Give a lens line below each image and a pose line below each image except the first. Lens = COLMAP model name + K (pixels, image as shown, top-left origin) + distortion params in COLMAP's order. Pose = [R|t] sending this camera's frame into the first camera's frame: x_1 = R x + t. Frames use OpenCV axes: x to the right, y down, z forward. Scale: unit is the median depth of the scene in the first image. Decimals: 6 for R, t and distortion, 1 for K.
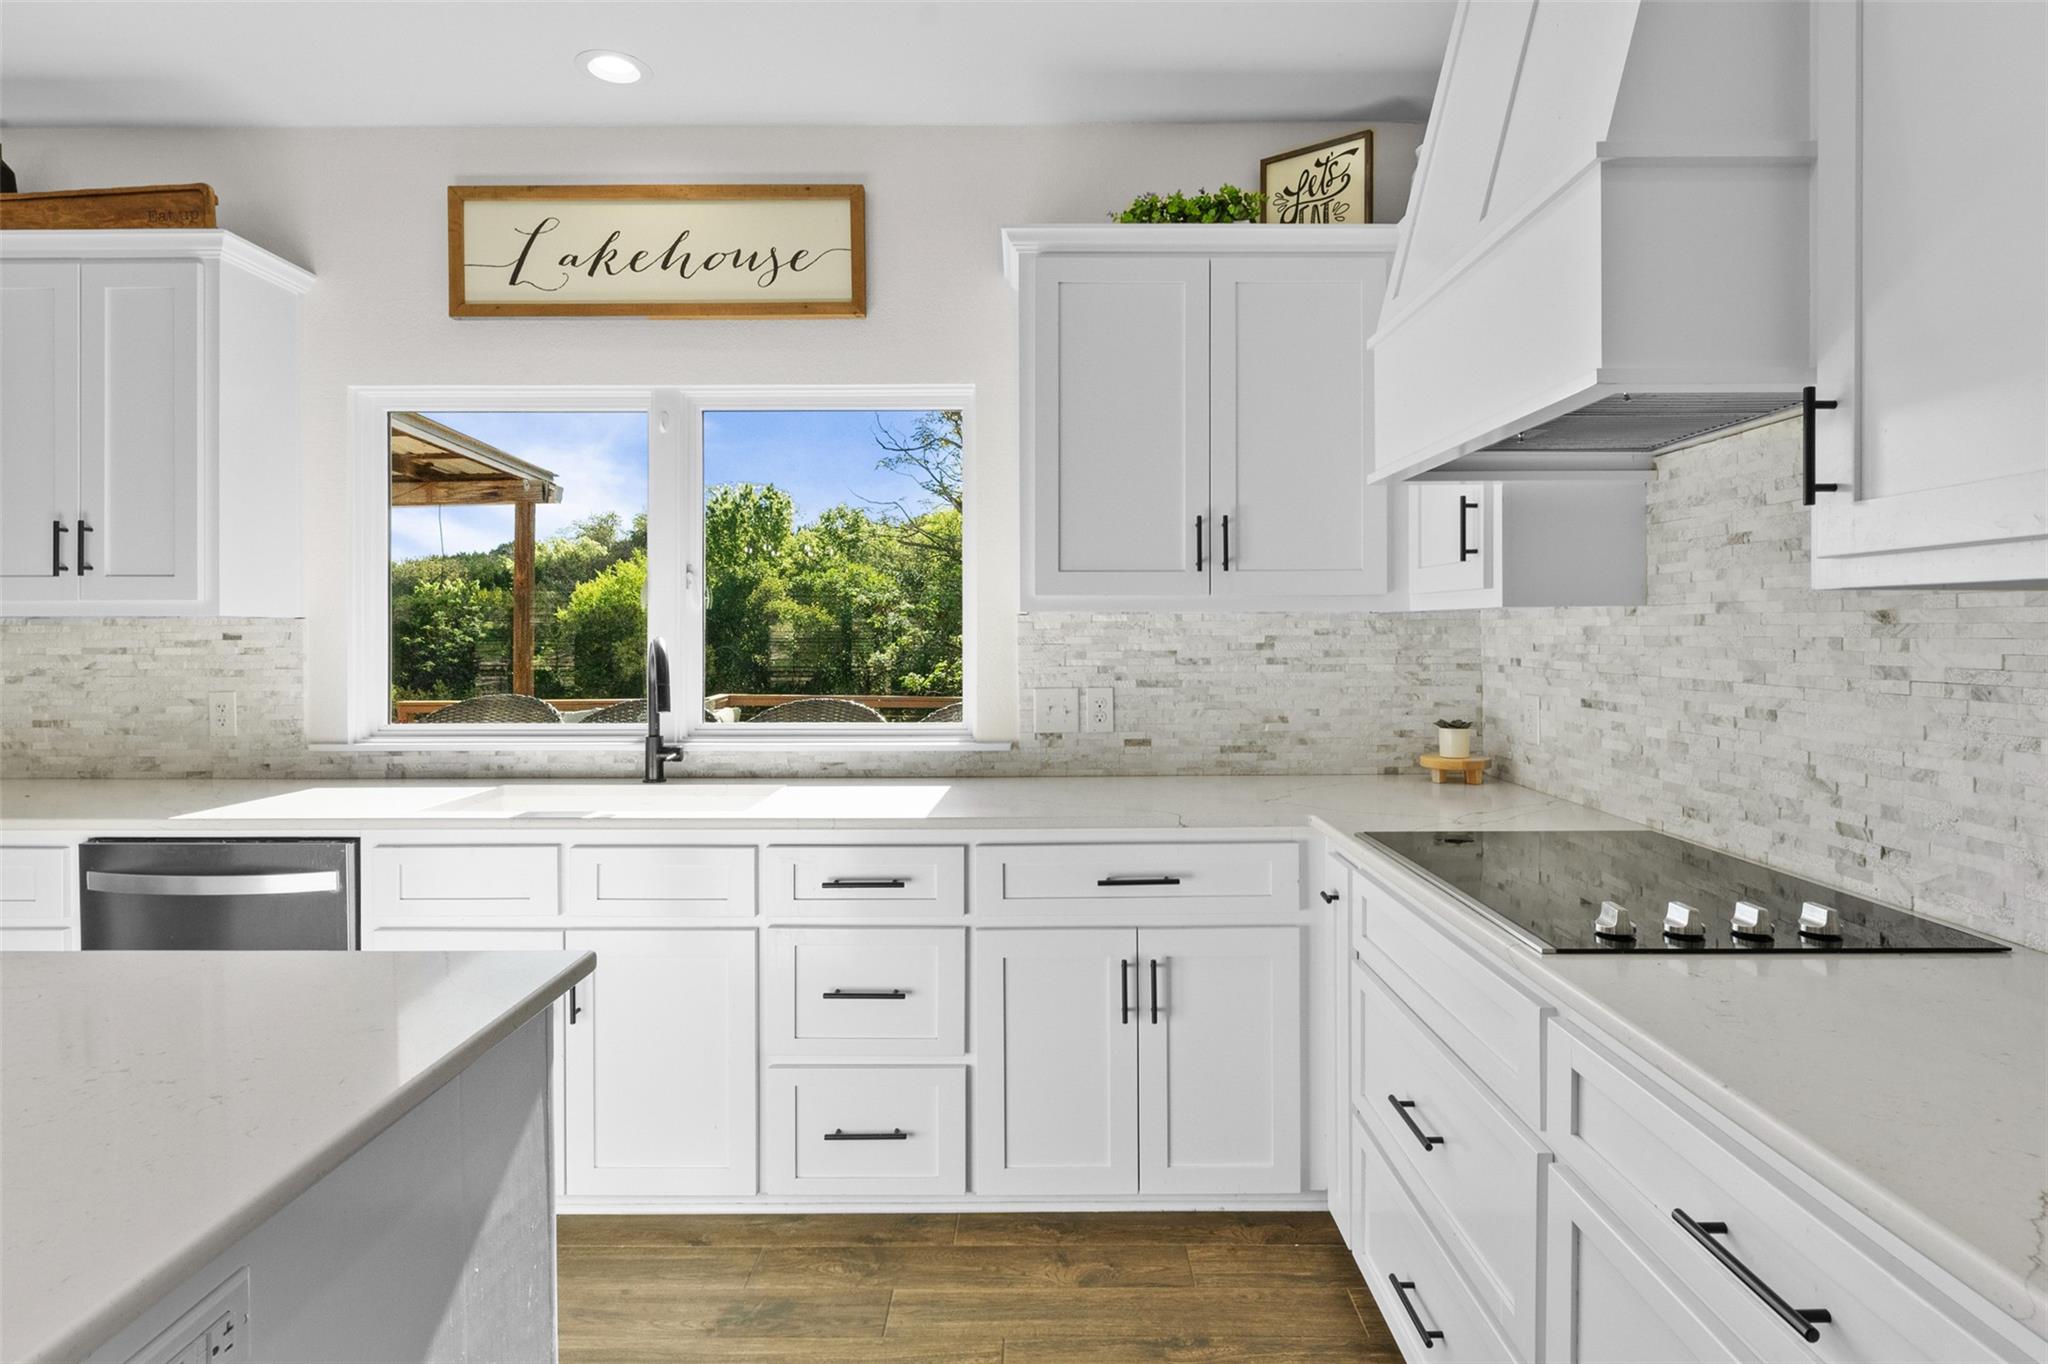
lens RADIAL K [[1071.2, 0, 1033.3], [0, 1071.2, 636.9], [0, 0, 1]] dist [-0.004001, -0.000799]
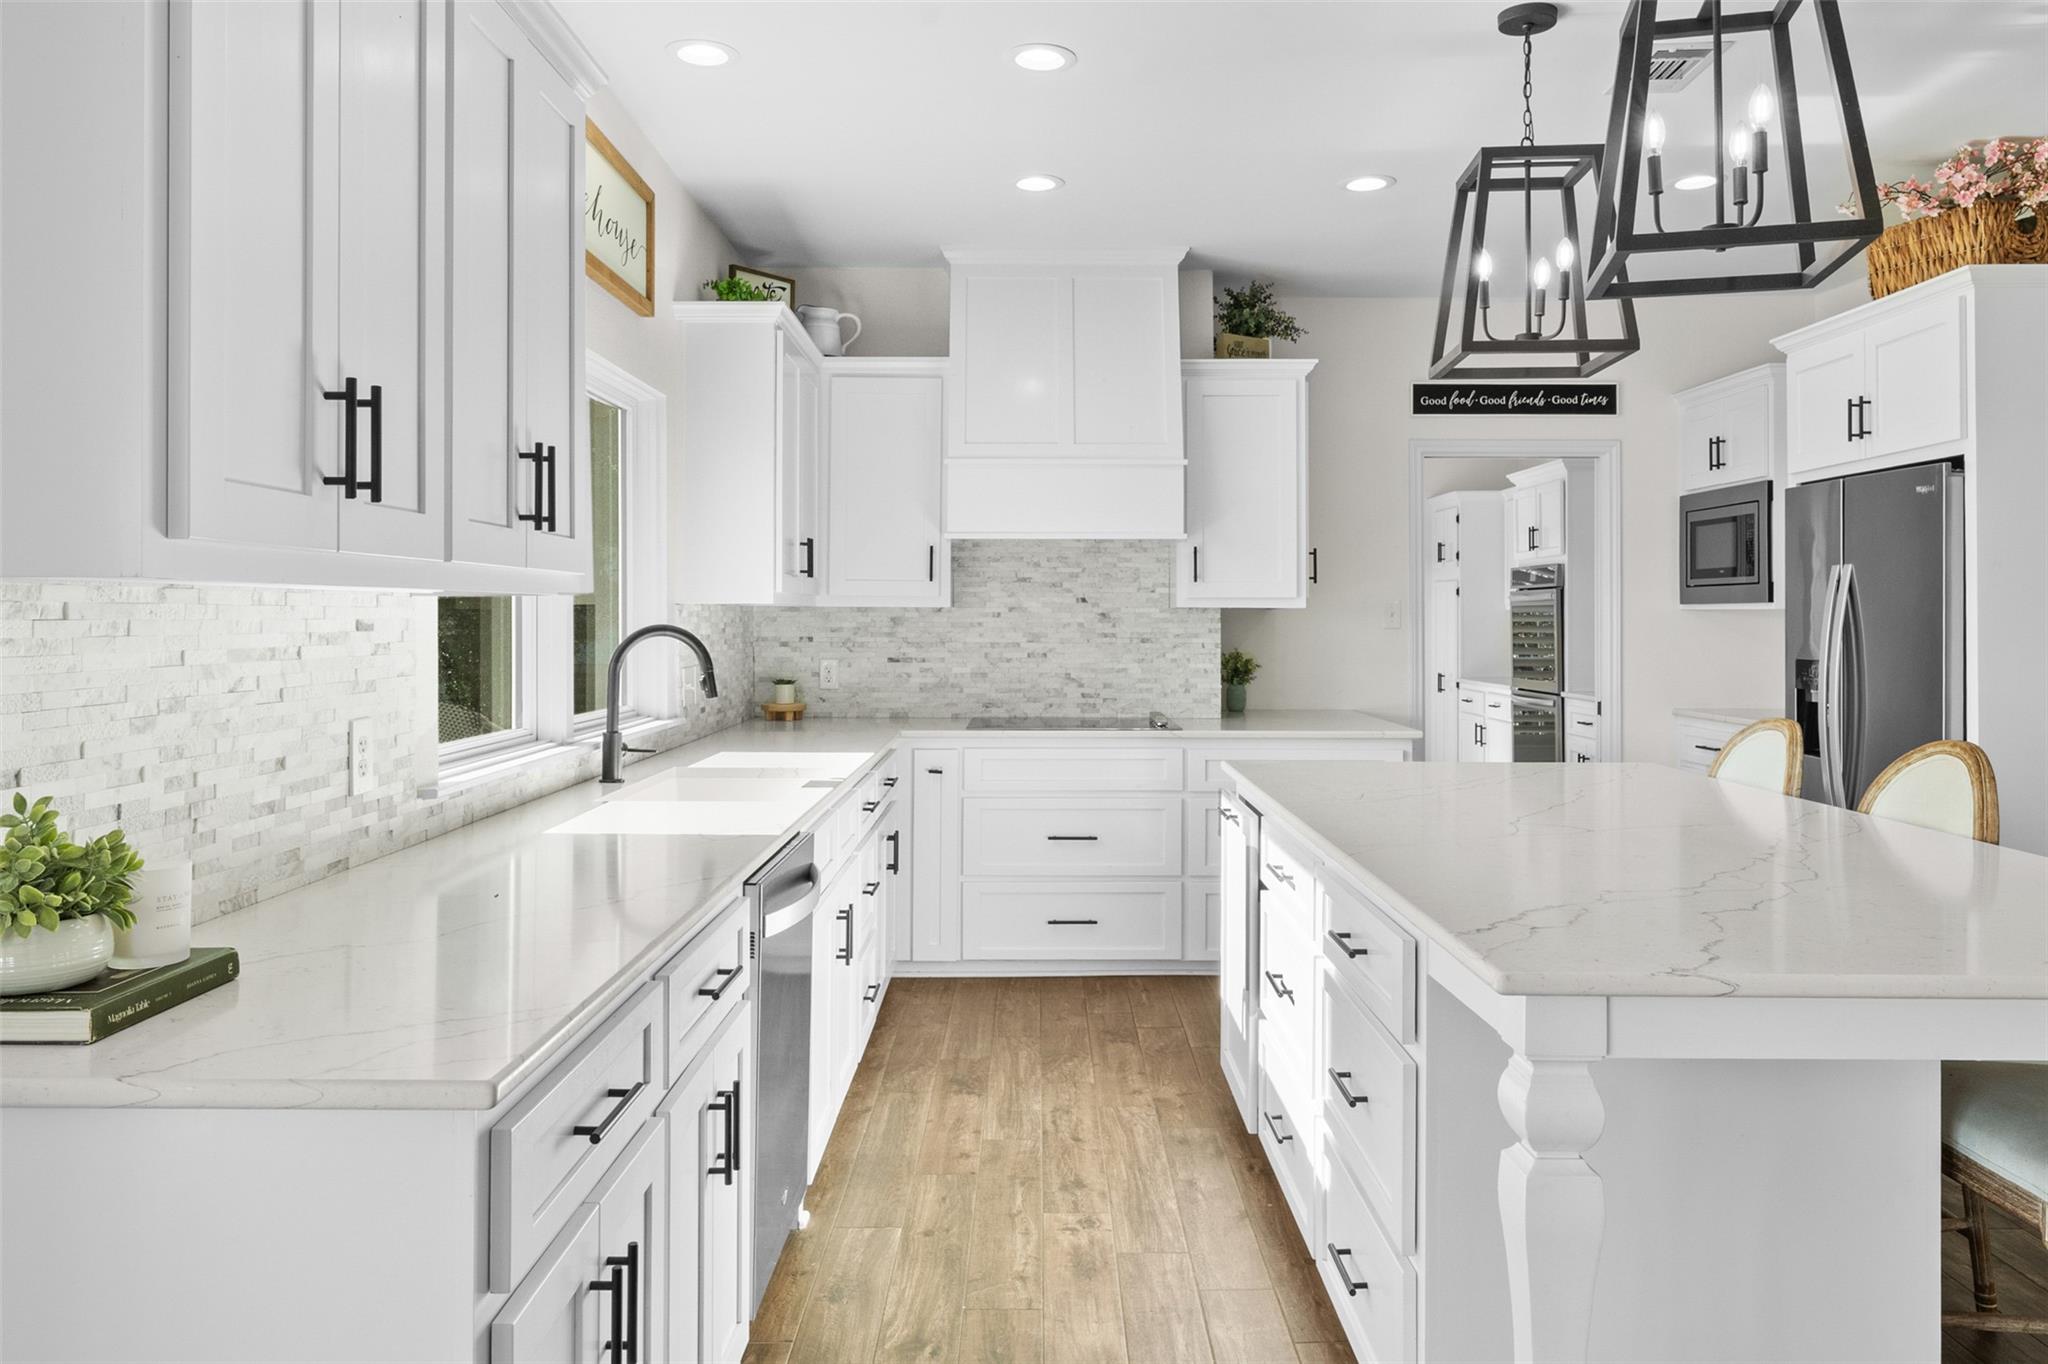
lens RADIAL K [[1466.6, 0, 1021.8], [0, 1466.6, 588.5], [0, 0, 1]] dist [-0.005238, -0.002531]
pose [[0.002903, 0.022066, 0.999752, -1.581724], [0.002124, 0.999754, -0.022072, -0.002415], [-0.999994, 0.002188, 0.002855, 0.632861]]
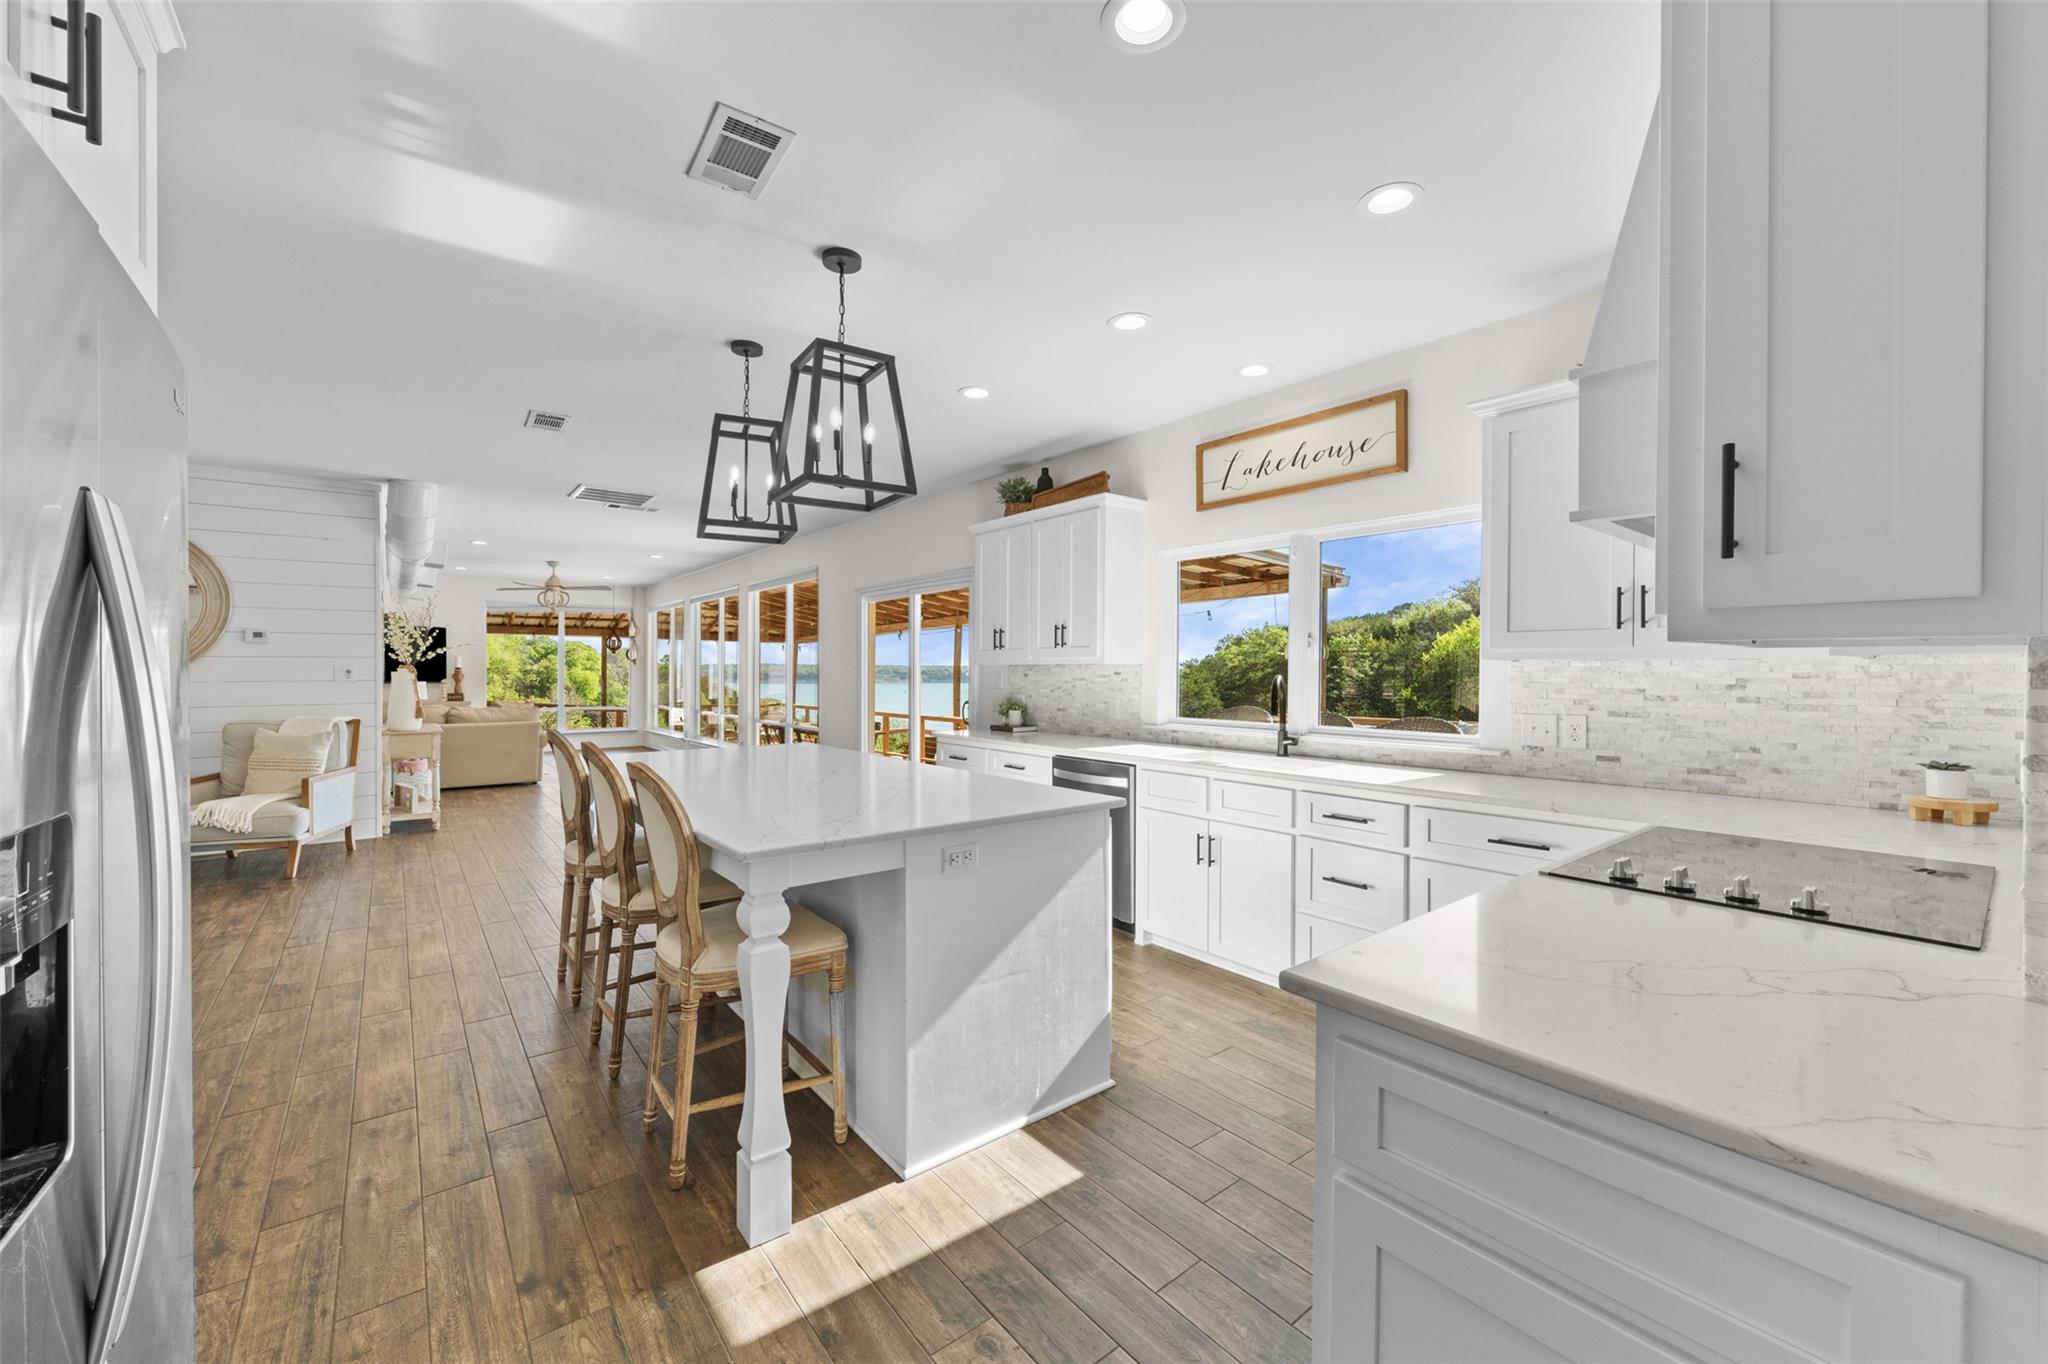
lens RADIAL K [[810.1, 0, 1029.7], [0, 810.1, 675.6], [0, 0, 1]] dist [-0.002104, 0.000094]
pose [[0.624209, 0.009249, -0.781202, 0.428941], [-0.008035, 0.999953, 0.005418, -0.002785], [0.781216, 0.002895, 0.624254, -0.170455]]
